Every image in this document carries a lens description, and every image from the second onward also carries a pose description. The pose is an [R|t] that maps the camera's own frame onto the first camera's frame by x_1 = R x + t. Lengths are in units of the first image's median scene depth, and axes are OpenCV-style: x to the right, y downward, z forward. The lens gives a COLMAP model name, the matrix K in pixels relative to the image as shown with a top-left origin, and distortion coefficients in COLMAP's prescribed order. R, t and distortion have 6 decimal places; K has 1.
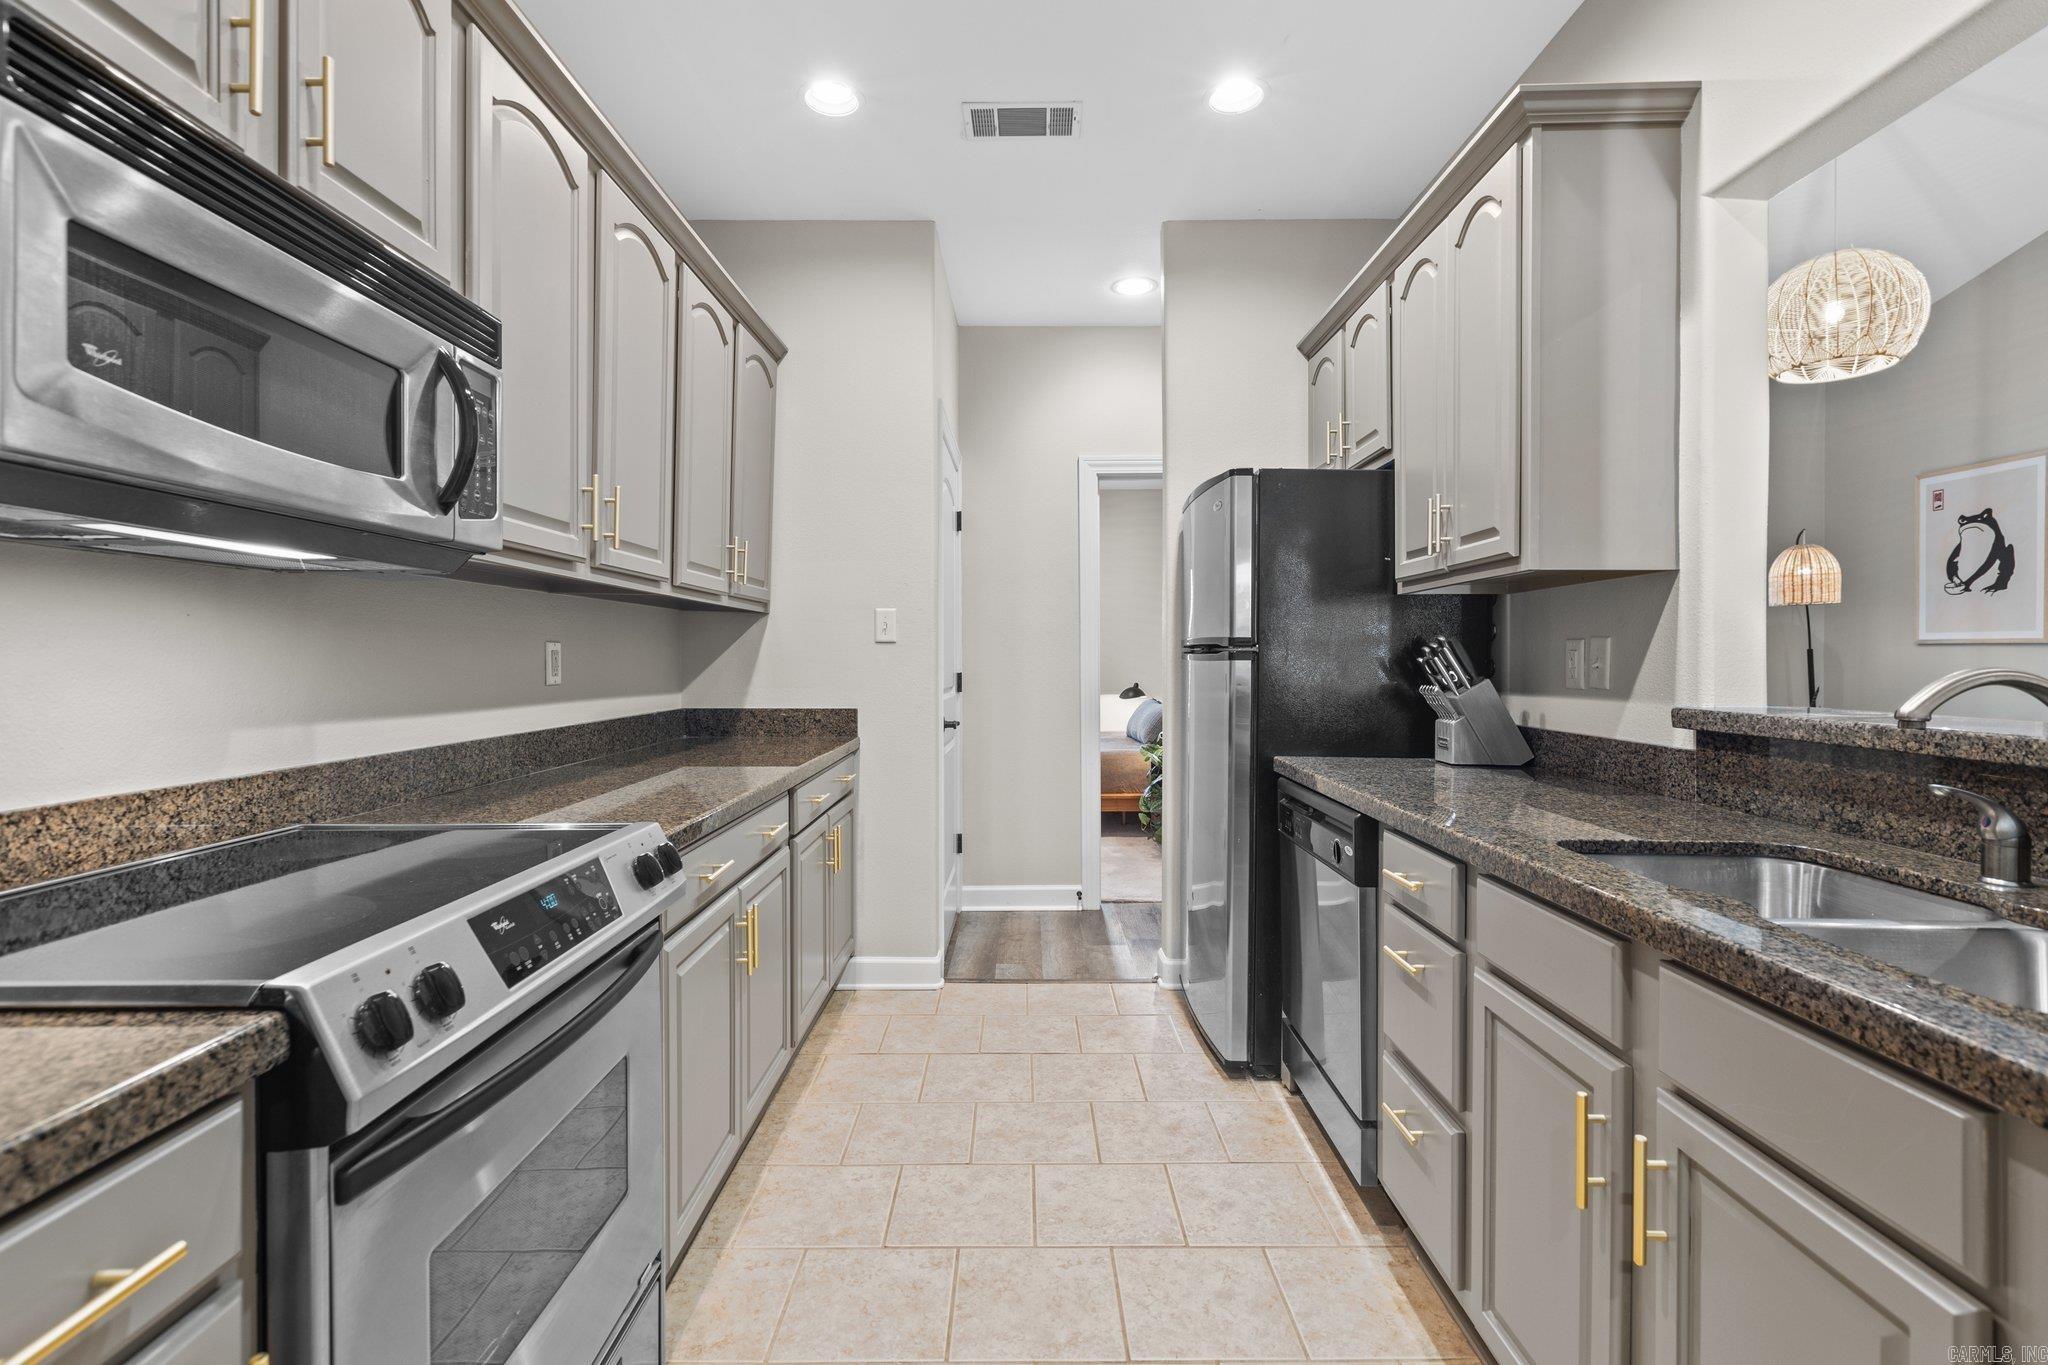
lens RADIAL K [[942.3, 0, 1026.0], [0, 942.3, 660.8], [0, 0, 1]] dist [0.000368, -0.000552]
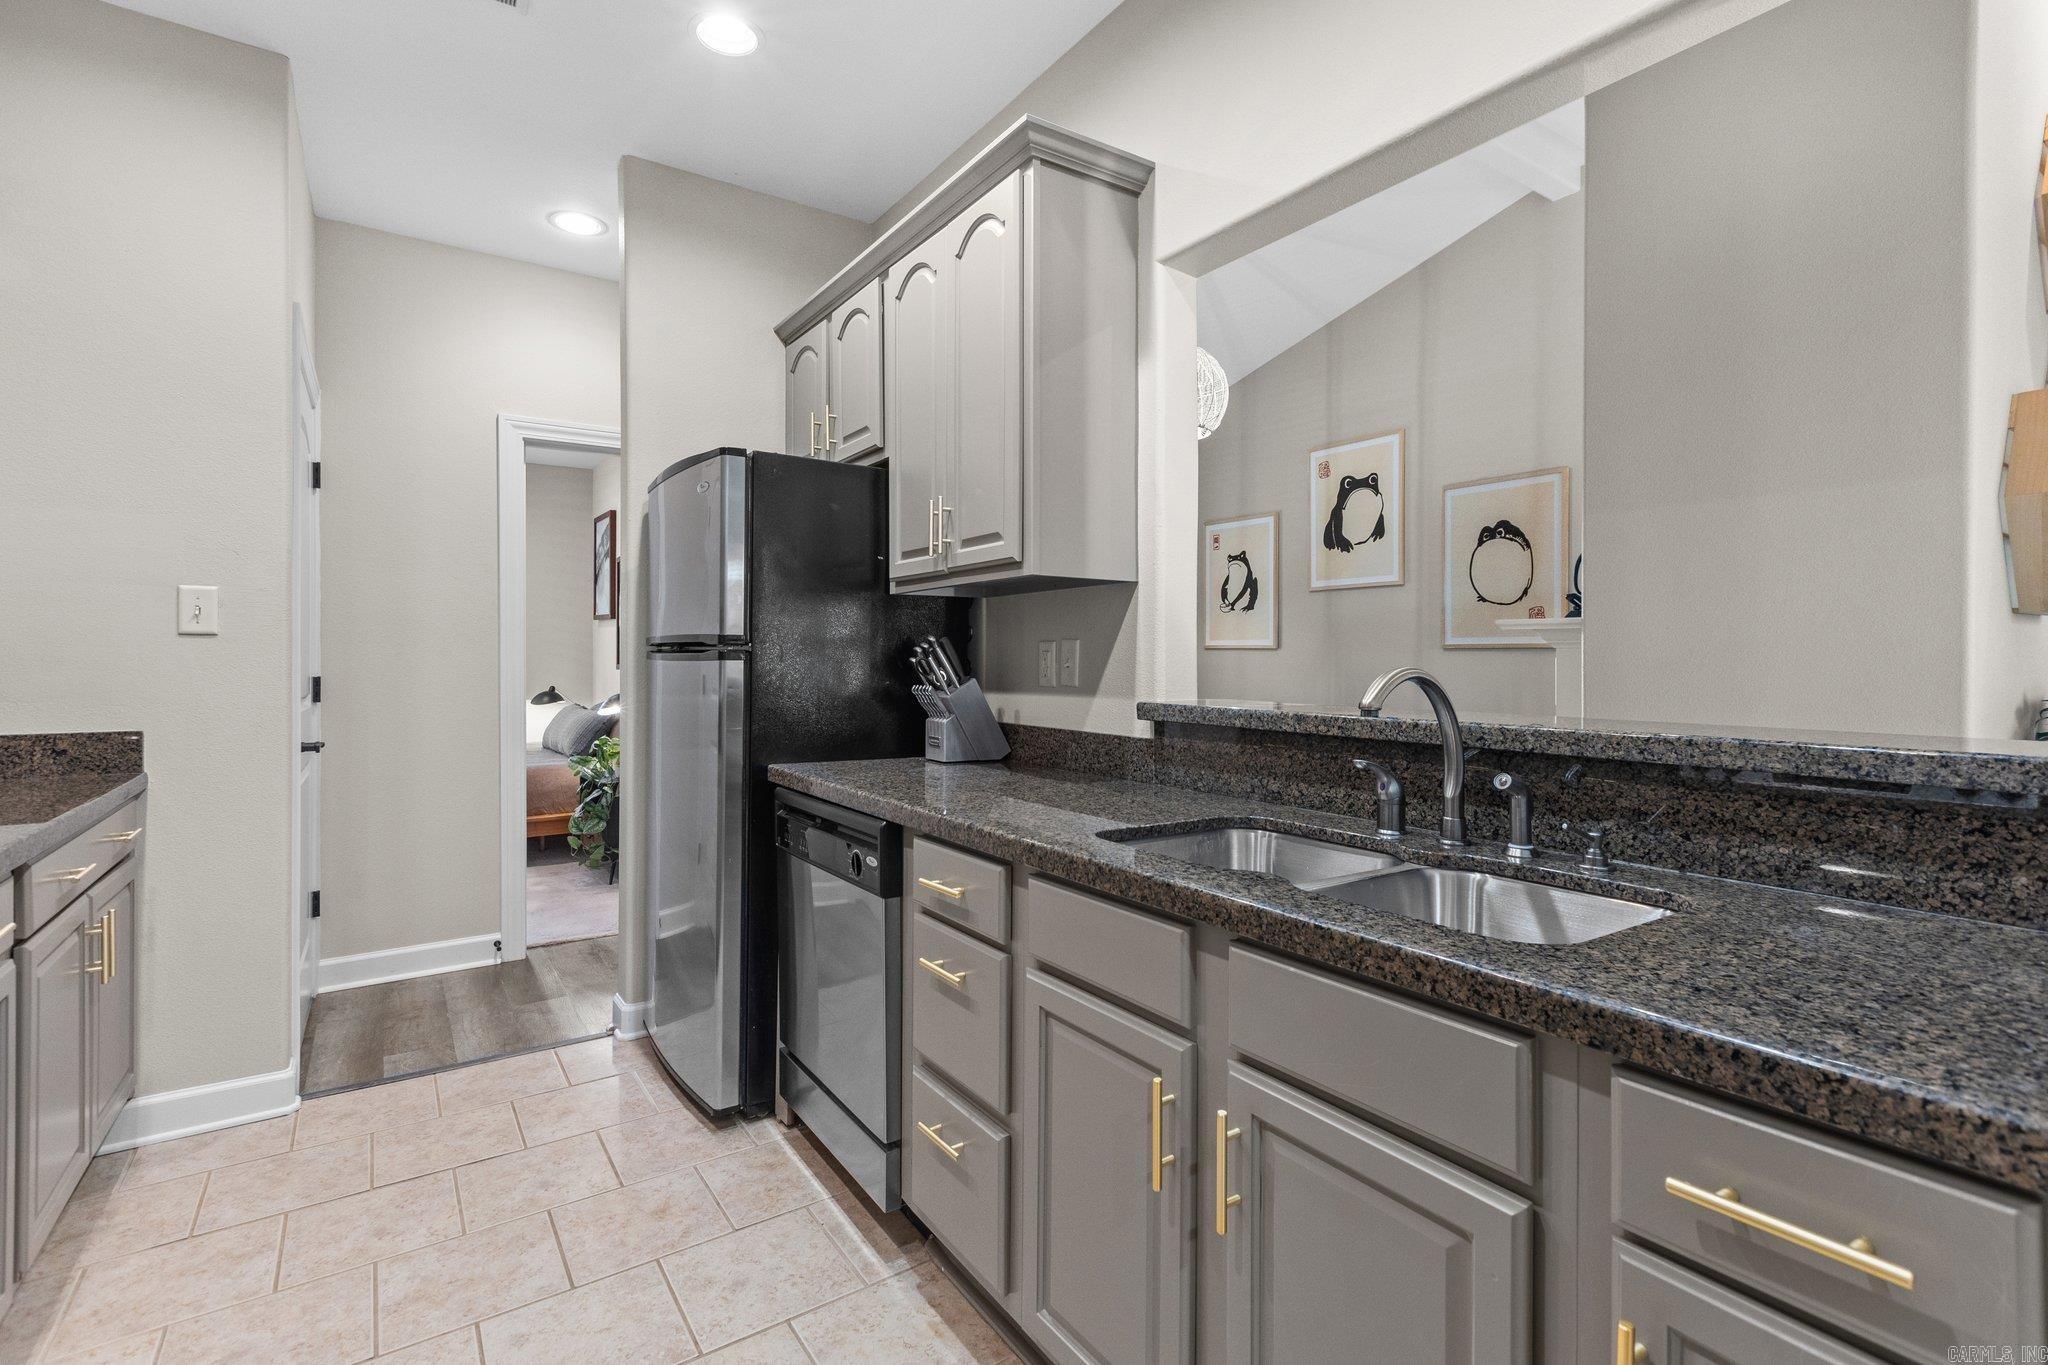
lens RADIAL K [[941.8, 0, 1035.0], [0, 941.8, 655.1], [0, 0, 1]] dist [0.001064, -0.000621]
pose [[0.821762, 0.003961, 0.569817, -0.047936], [-0.000591, 0.999981, -0.006099, -0.000129], [-0.569830, 0.004675, 0.821749, 0.097008]]
